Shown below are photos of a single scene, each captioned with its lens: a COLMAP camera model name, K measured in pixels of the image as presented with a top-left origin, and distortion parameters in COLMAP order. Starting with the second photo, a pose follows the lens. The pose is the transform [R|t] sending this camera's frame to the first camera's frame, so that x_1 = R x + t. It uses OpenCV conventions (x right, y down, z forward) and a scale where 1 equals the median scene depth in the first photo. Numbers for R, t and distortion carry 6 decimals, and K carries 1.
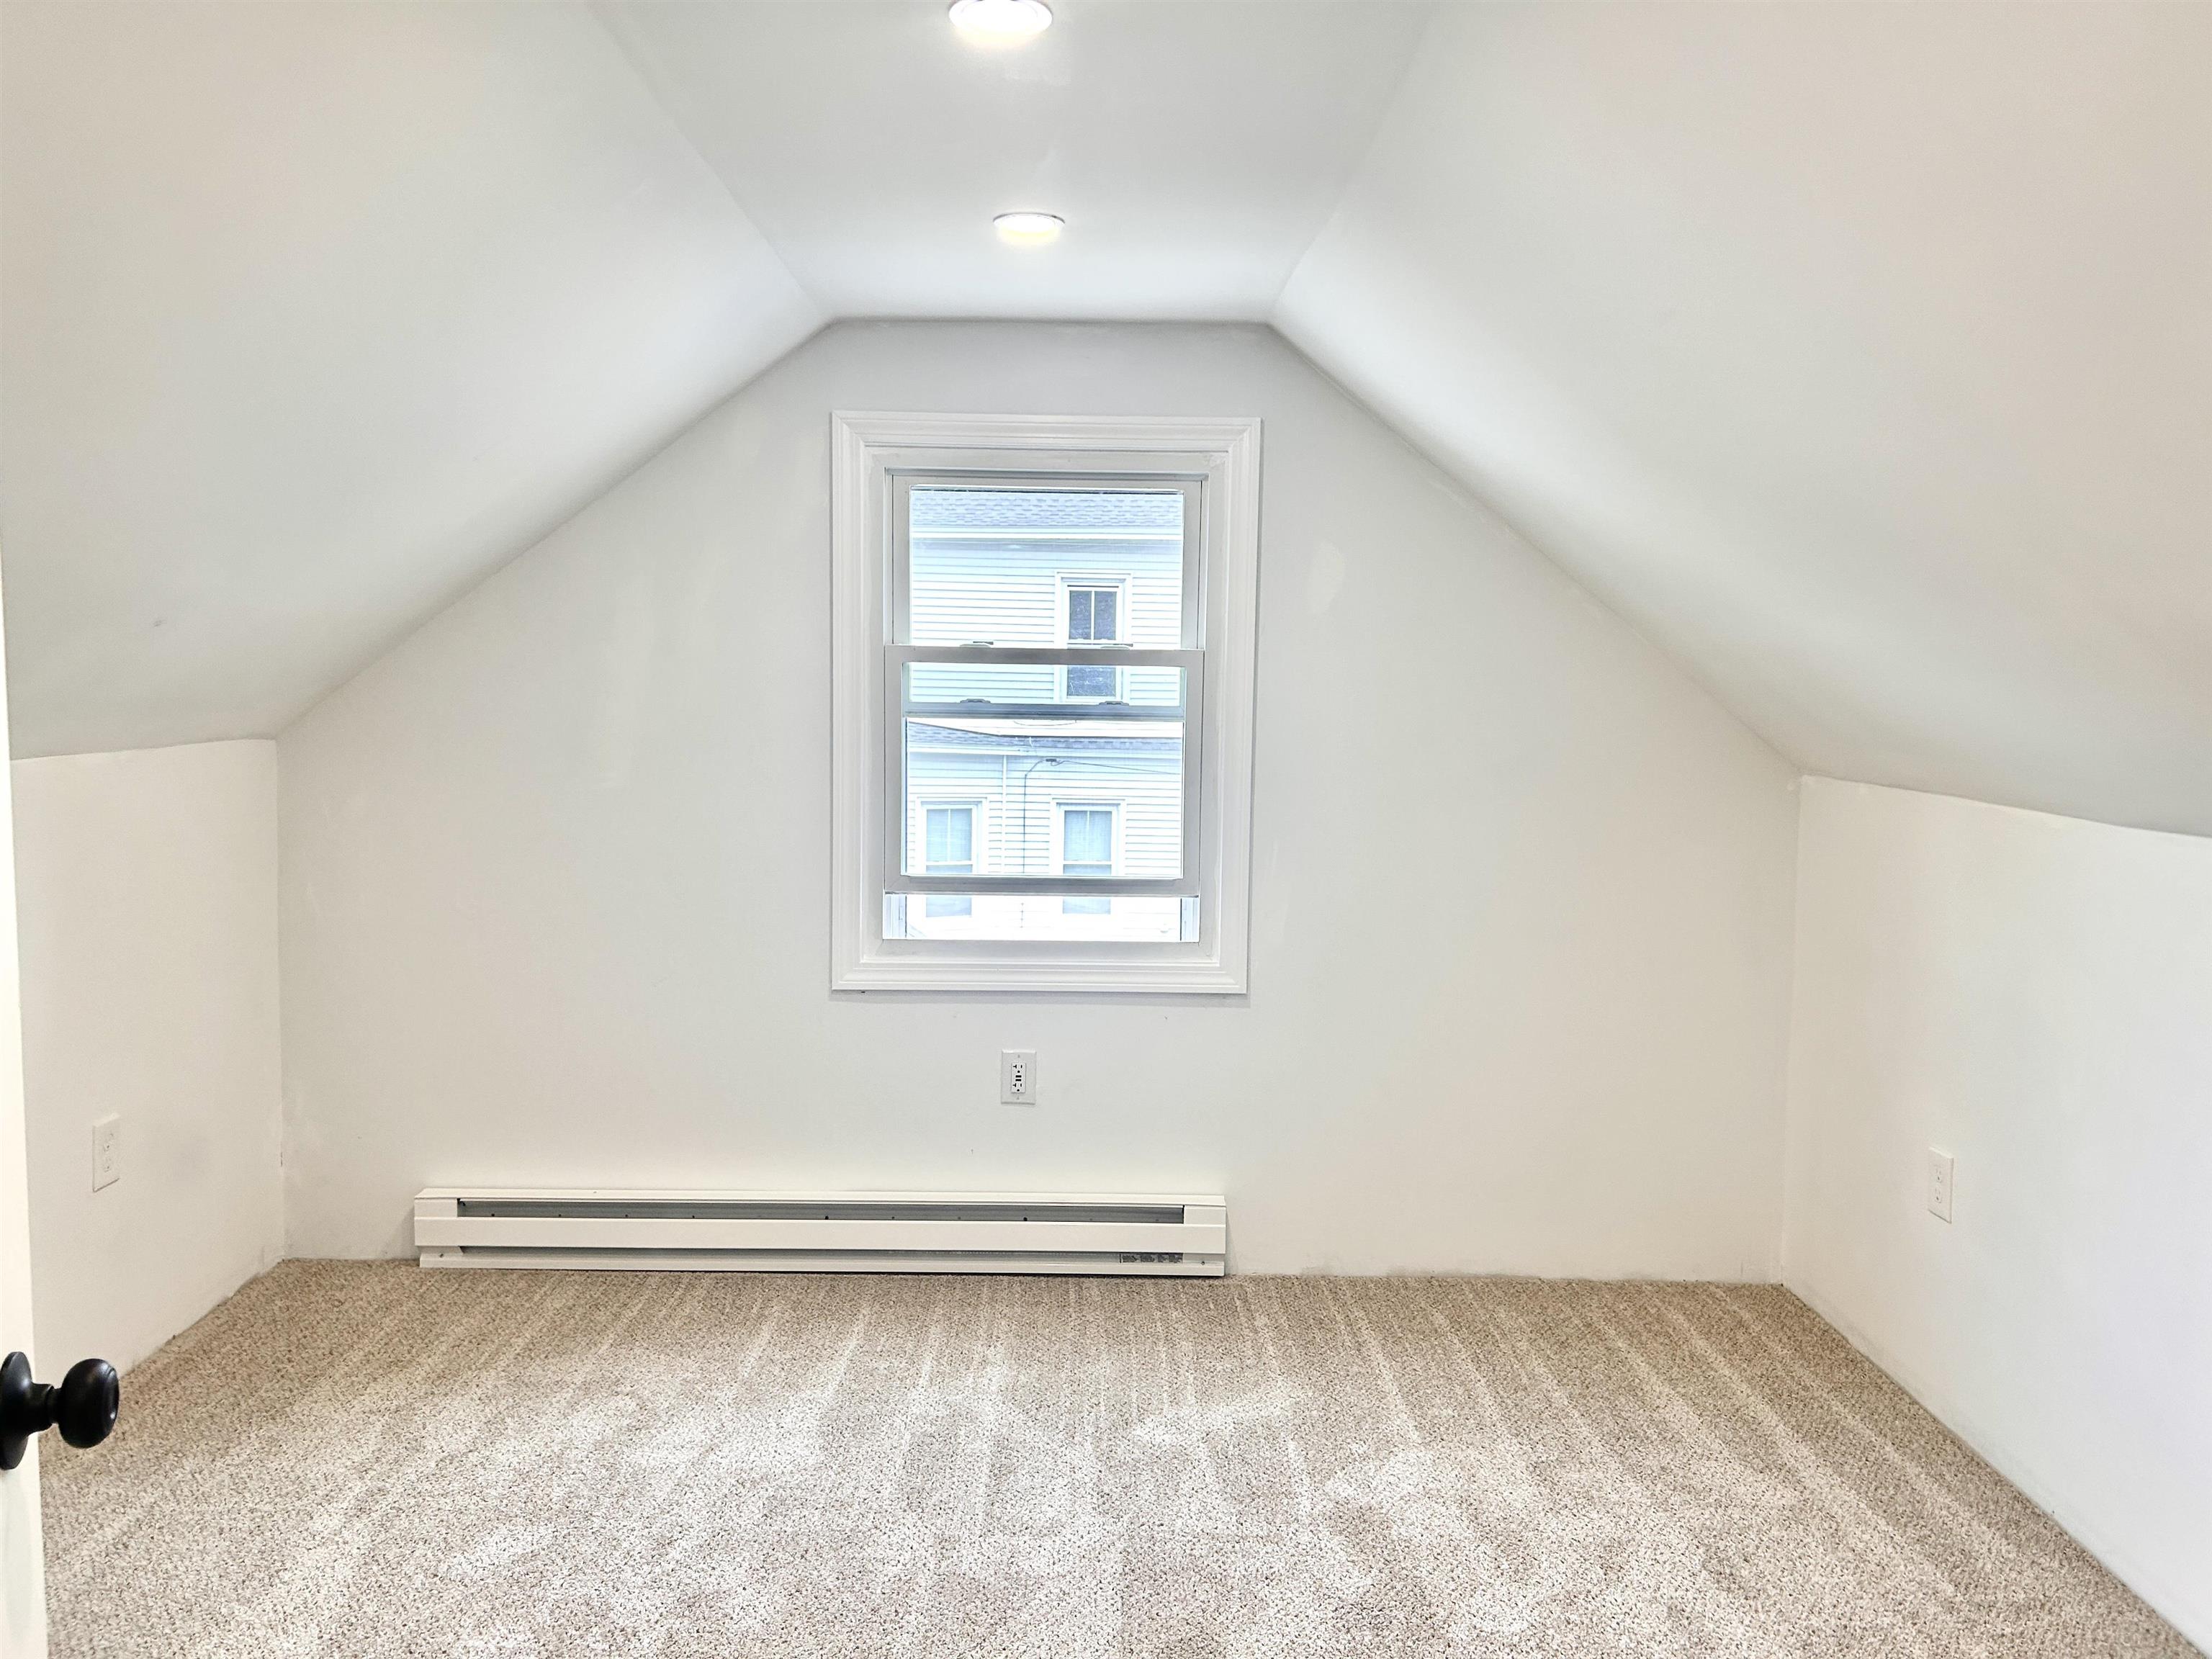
lens RADIAL K [[1636.9, 0, 1108.4], [0, 1636.9, 817.6], [0, 0, 1]] dist [0.057007, -0.039387]
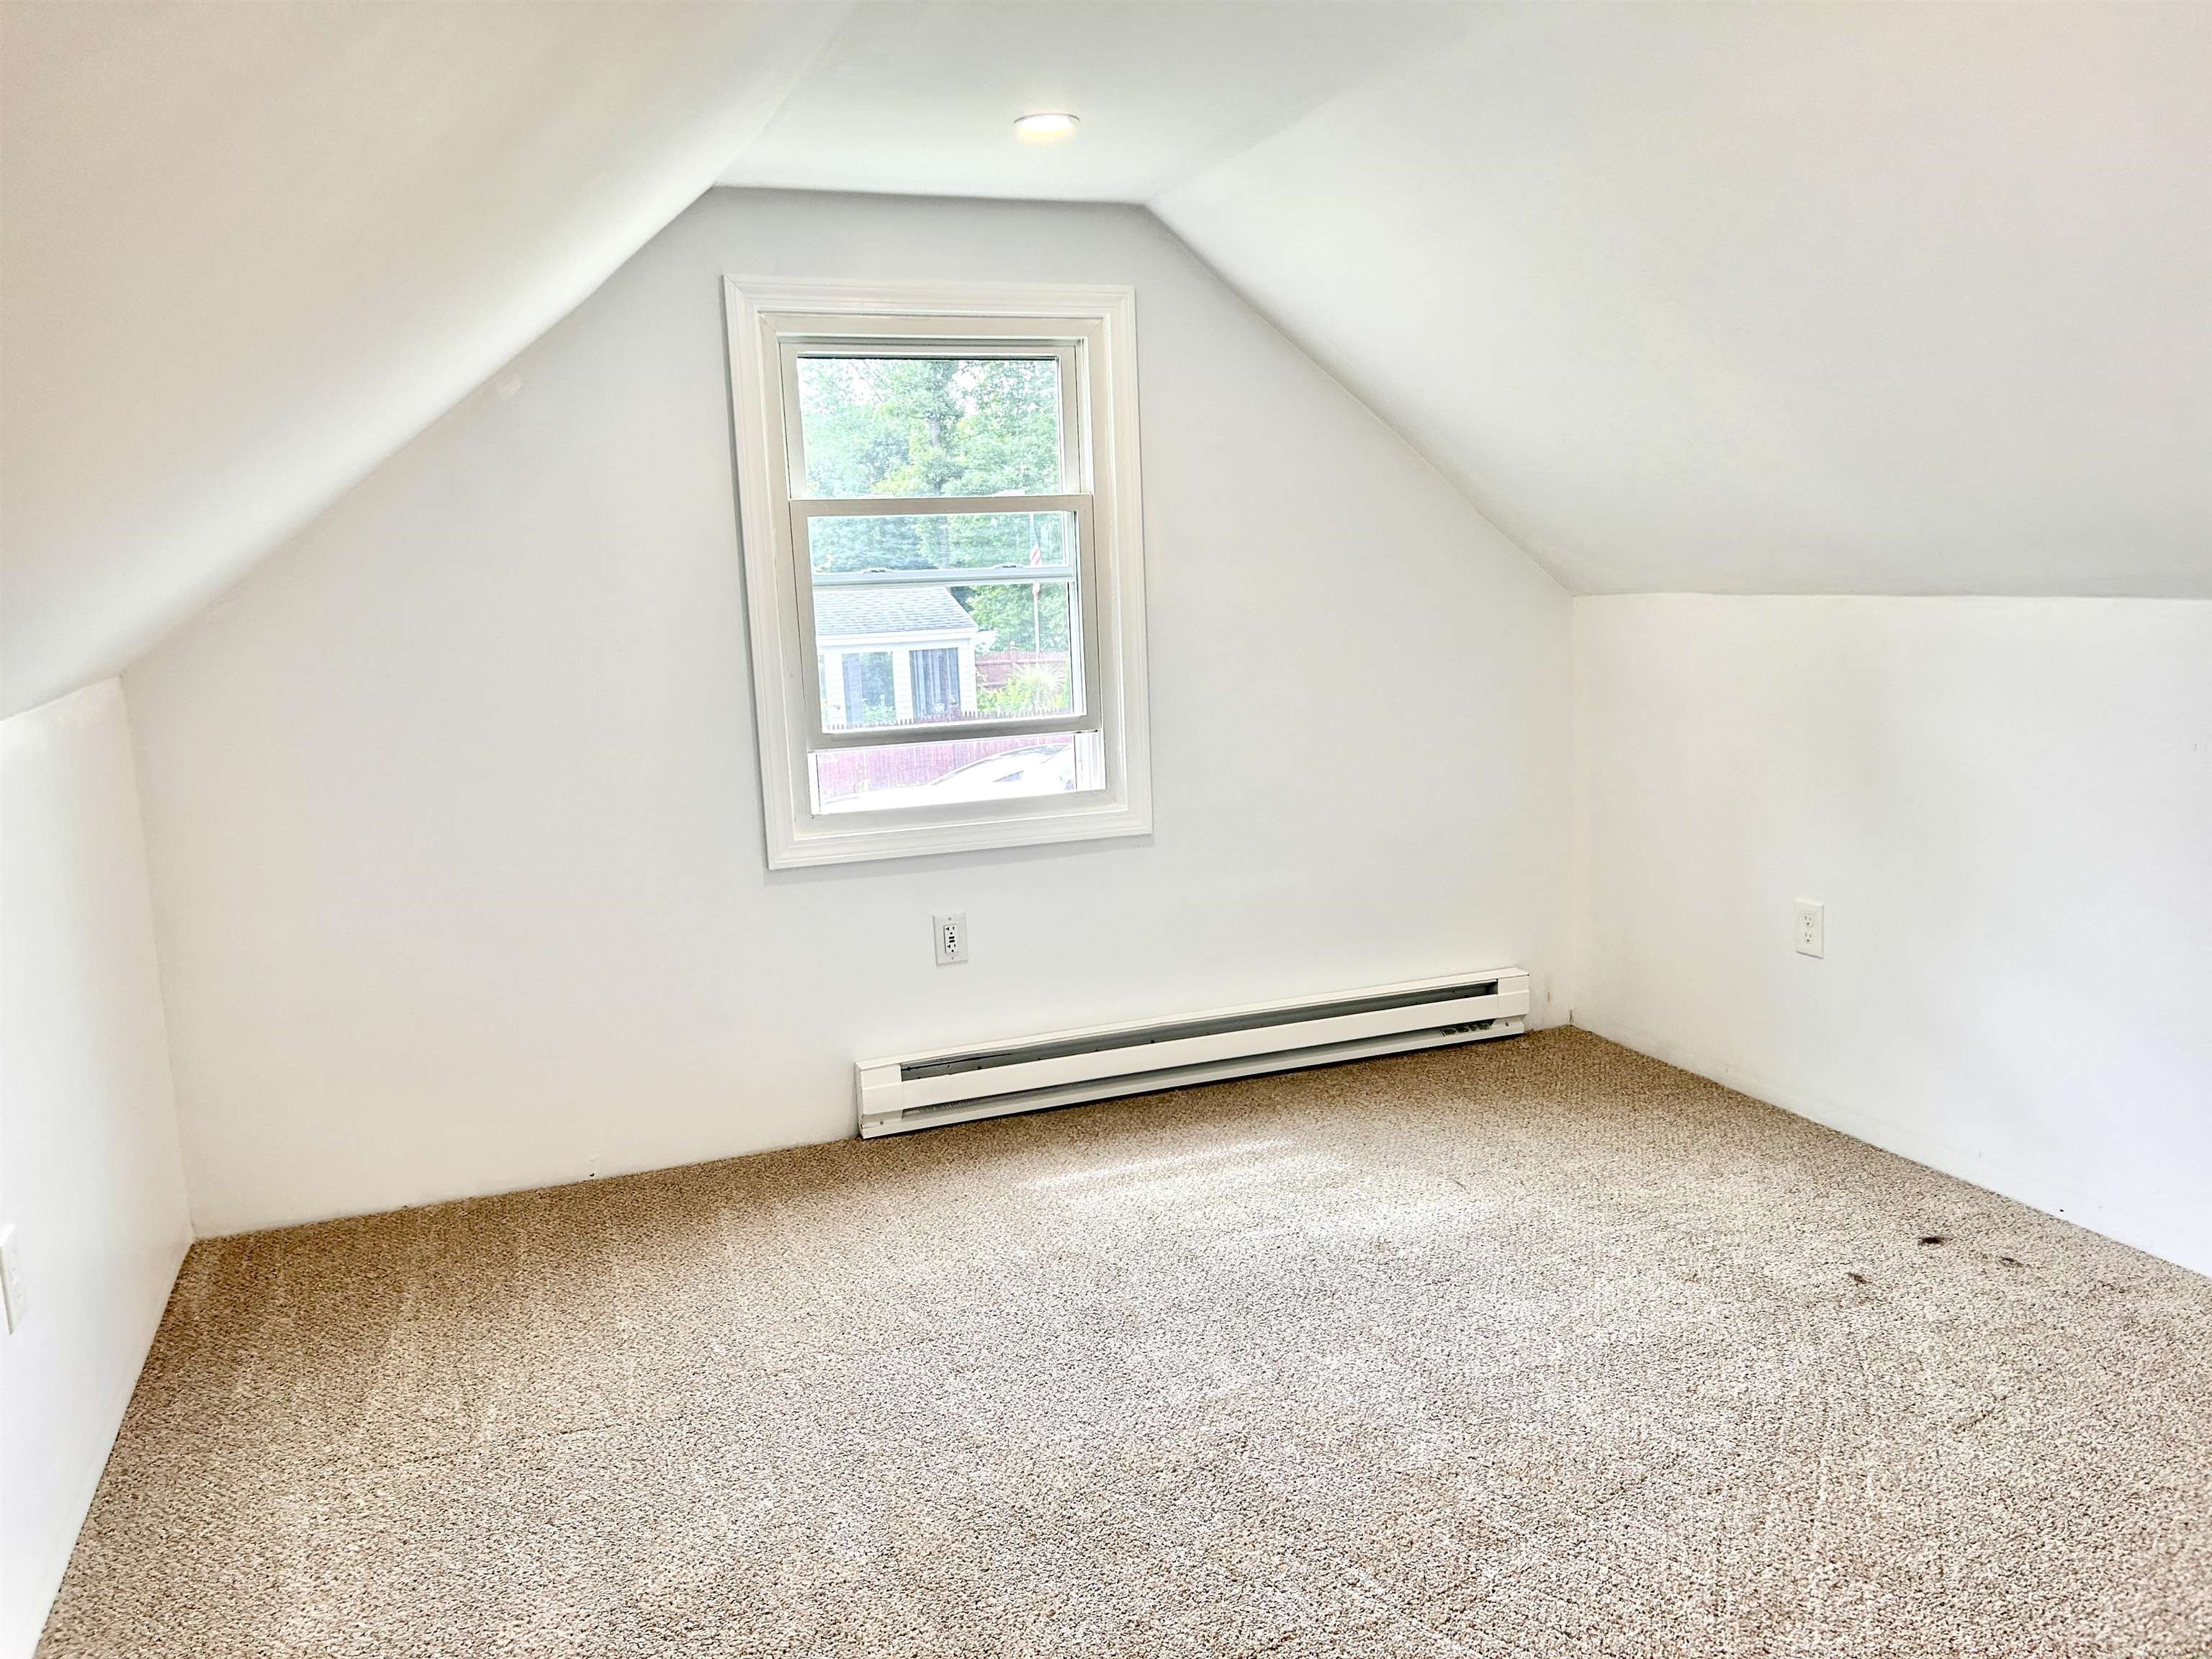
lens RADIAL K [[1636.9, 0, 1099.5], [0, 1636.9, 823.2], [0, 0, 1]] dist [0.057007, -0.039387]
pose [[0.926245, -0.099081, 0.363667, -0.343495], [0.069302, 0.993150, 0.094074, -0.003318], [-0.370497, -0.061933, 0.926767, 0.009506]]
